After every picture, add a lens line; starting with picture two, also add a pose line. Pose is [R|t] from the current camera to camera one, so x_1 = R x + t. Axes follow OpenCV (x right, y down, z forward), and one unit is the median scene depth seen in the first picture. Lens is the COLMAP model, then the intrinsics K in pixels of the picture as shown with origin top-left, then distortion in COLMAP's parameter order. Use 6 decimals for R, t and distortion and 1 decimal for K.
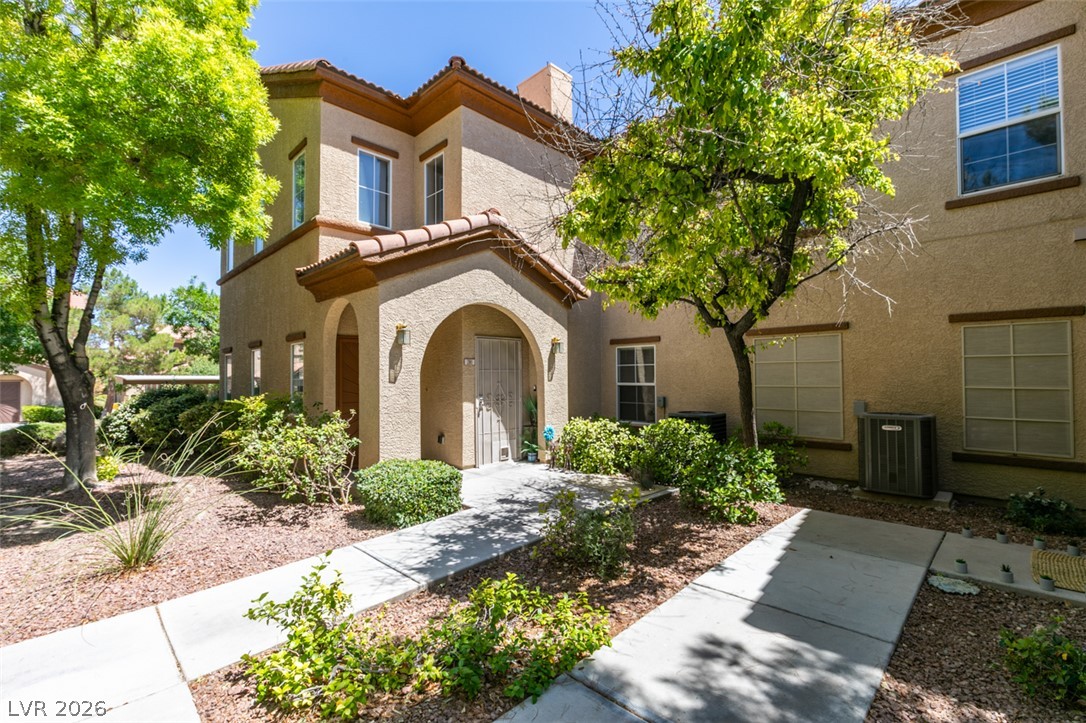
lens RADIAL K [[486.3, 0, 543.0], [0, 486.3, 361.5], [0, 0, 1]] dist [0.001749, -0.000249]
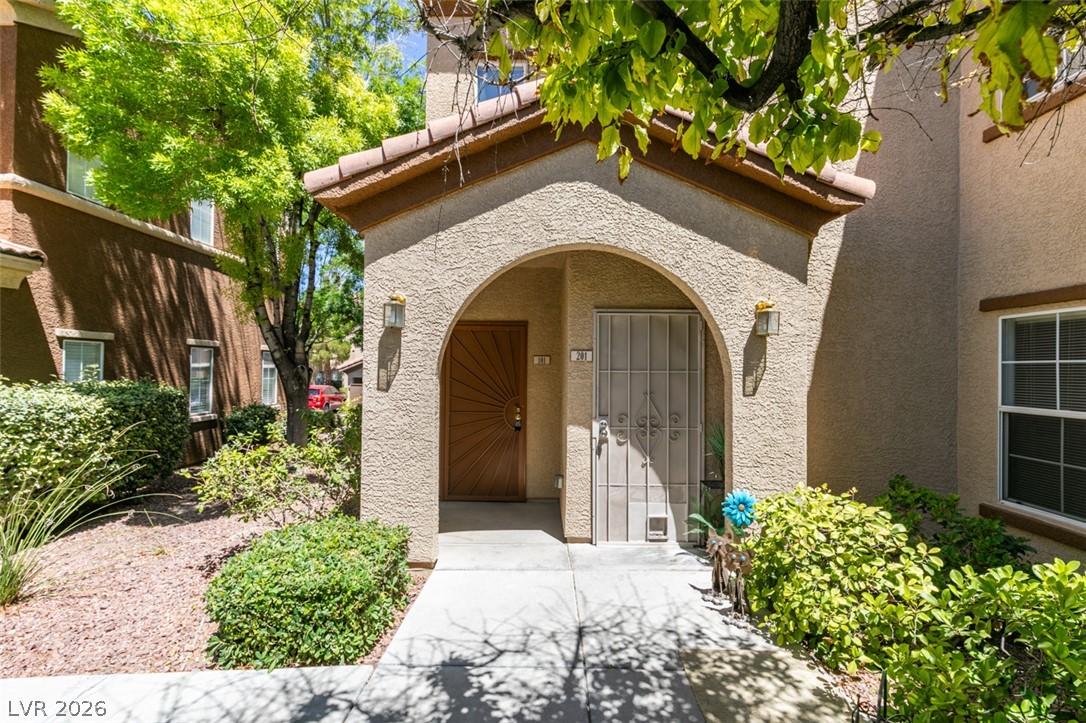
lens RADIAL K [[492.2, 0, 543.0], [0, 492.2, 361.5], [0, 0, 1]] dist [0.002798, 0.000211]
pose [[0.702944, 0.003830, -0.711235, 0.286629], [0.006522, 0.999909, 0.011831, 0.000751], [0.711215, -0.012955, 0.702855, 0.715823]]
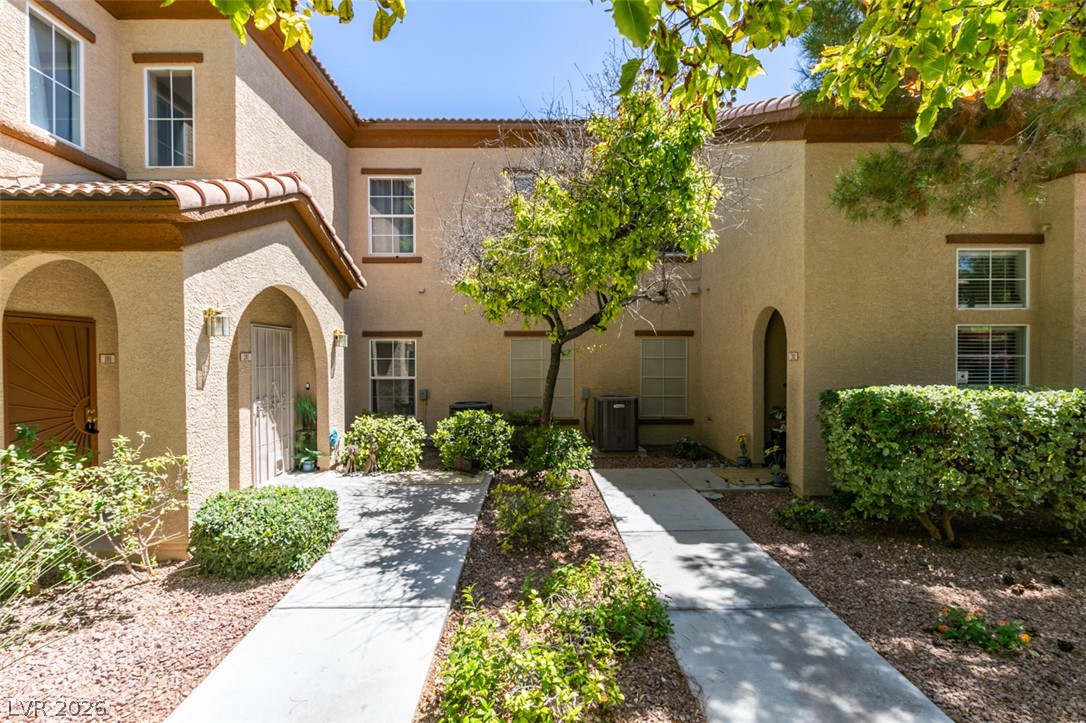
lens RADIAL K [[486.3, 0, 543.0], [0, 486.3, 361.5], [0, 0, 1]] dist [0.001749, -0.000249]
pose [[0.700786, -0.000822, 0.713371, -0.476856], [-0.021879, 0.999504, 0.022645, -0.025201], [-0.713036, -0.031478, 0.700421, 0.134829]]
